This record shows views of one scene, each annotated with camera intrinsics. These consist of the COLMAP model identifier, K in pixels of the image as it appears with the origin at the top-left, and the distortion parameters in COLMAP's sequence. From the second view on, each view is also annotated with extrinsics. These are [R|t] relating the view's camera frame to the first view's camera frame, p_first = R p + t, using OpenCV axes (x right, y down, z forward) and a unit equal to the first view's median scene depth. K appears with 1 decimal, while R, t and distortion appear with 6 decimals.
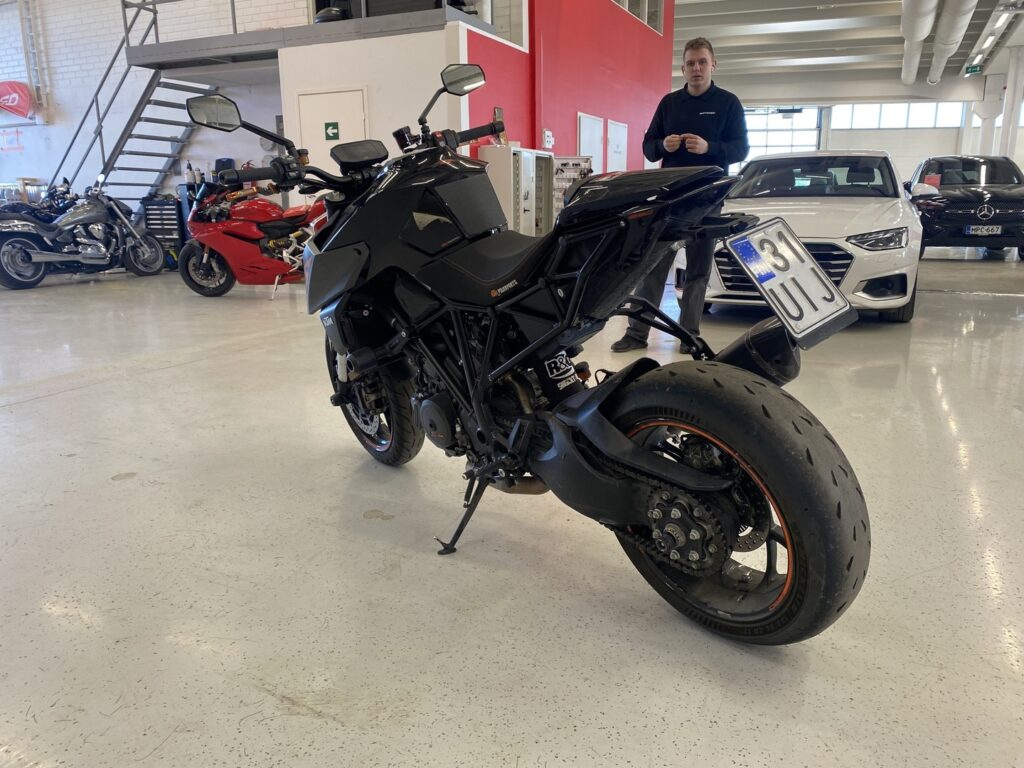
lens RADIAL K [[780.9, 0, 521.5], [0, 780.9, 388.6], [0, 0, 1]] dist [0.033394, -0.028754]
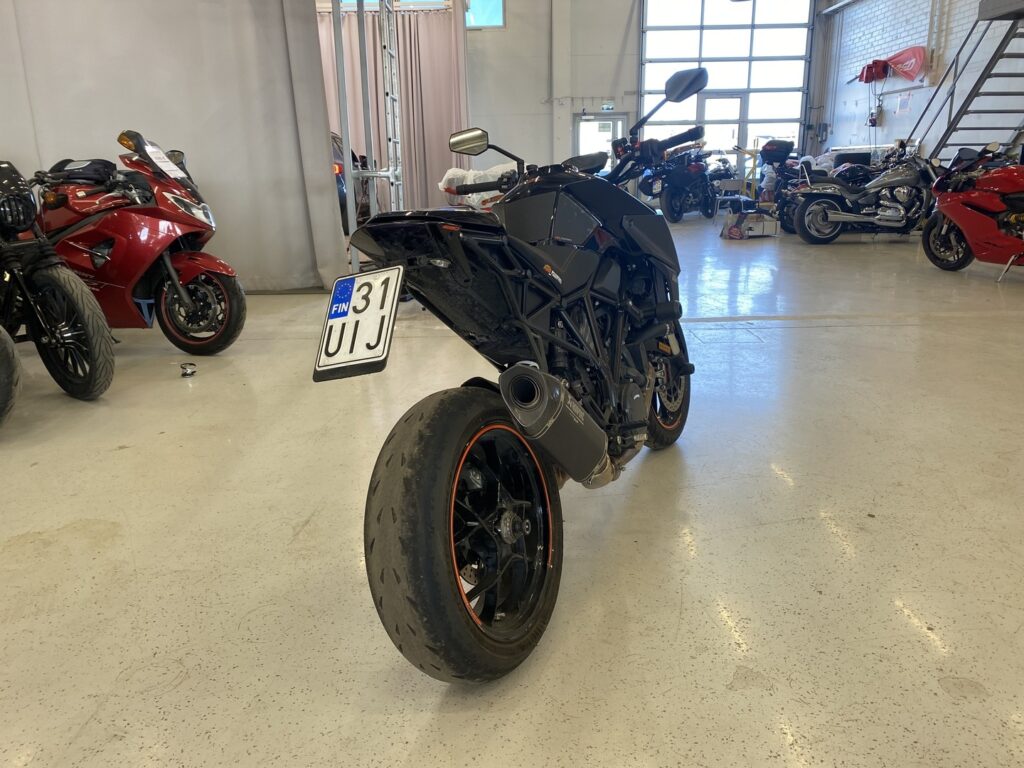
lens RADIAL K [[780.9, 0, 507.8], [0, 780.9, 382.1], [0, 0, 1]] dist [0.033394, -0.028754]
pose [[0.422249, 0.246165, -0.872415, 0.210182], [-0.198505, 0.964172, 0.175980, -0.043475], [0.884478, 0.098871, 0.455985, 0.102371]]
